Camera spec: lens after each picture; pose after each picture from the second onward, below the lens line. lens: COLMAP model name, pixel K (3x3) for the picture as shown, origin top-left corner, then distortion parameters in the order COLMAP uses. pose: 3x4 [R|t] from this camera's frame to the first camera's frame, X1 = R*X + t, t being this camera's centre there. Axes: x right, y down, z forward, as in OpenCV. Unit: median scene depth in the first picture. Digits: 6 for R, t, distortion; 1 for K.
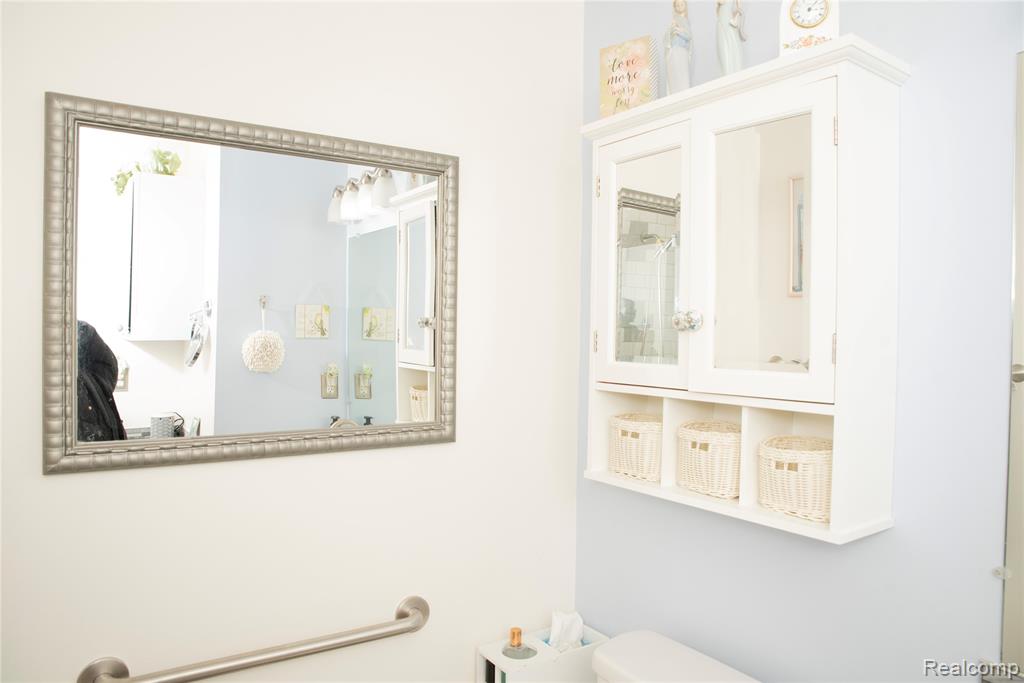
lens RADIAL K [[696.3, 0, 520.6], [0, 696.3, 341.5], [0, 0, 1]] dist [-0.141109, 0.097255]
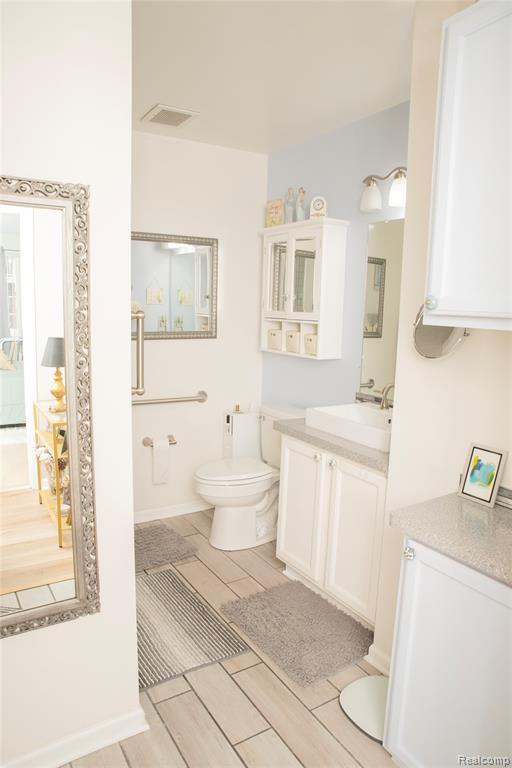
lens RADIAL K [[522.3, 0, 256.0], [0, 522.3, 384.0], [0, 0, 1]] dist [-0.141109, 0.097255]
pose [[0.998710, 0.016326, -0.048083, 0.187461], [-0.009484, 0.990215, 0.139230, 0.029292], [0.049885, -0.138594, 0.989092, -1.241466]]
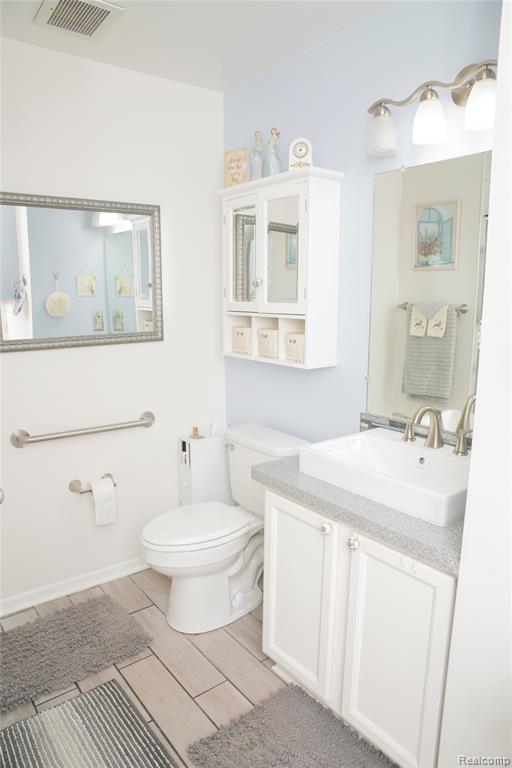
lens RADIAL K [[522.3, 0, 256.0], [0, 522.3, 384.0], [0, 0, 1]] dist [-0.141109, 0.097255]
pose [[0.998889, -0.025518, 0.039614, 0.132515], [0.018562, 0.985789, 0.166961, 0.012766], [-0.043311, -0.166040, 0.985167, -0.665839]]
